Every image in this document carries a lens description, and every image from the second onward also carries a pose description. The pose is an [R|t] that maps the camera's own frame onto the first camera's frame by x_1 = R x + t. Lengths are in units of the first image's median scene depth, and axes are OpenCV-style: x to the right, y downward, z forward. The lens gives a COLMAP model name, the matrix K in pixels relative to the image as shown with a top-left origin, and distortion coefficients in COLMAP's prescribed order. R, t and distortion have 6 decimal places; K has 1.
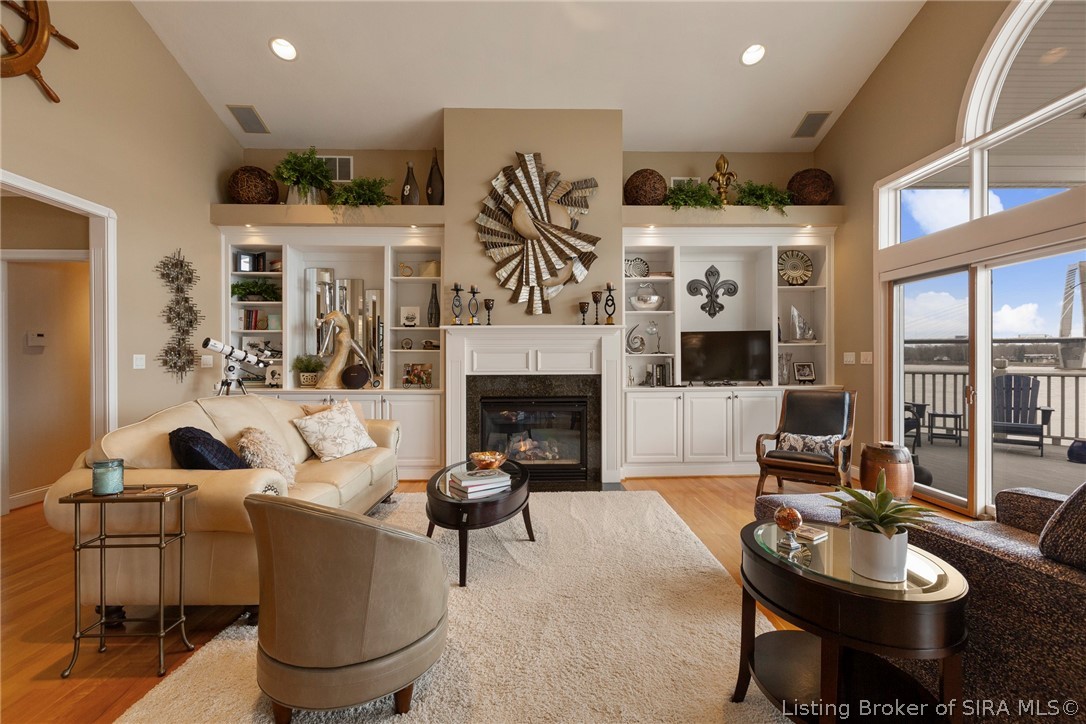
lens RADIAL K [[493.3, 0, 548.7], [0, 493.3, 361.9], [0, 0, 1]] dist [0.004577, -0.002760]
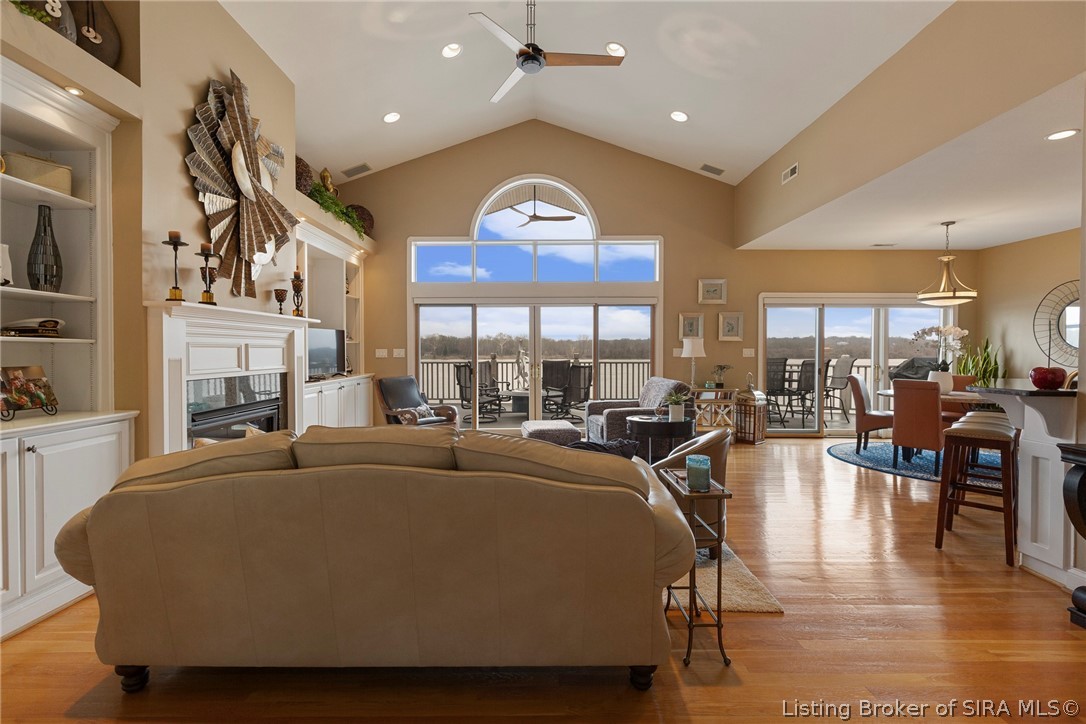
lens RADIAL K [[493.3, 0, 544.5], [0, 493.3, 356.3], [0, 0, 1]] dist [0.004577, -0.002760]
pose [[0.030578, -0.009414, 0.999488, -0.775754], [-0.004645, 0.999944, 0.009561, -0.014047], [-0.999522, -0.004935, 0.030533, 0.513232]]
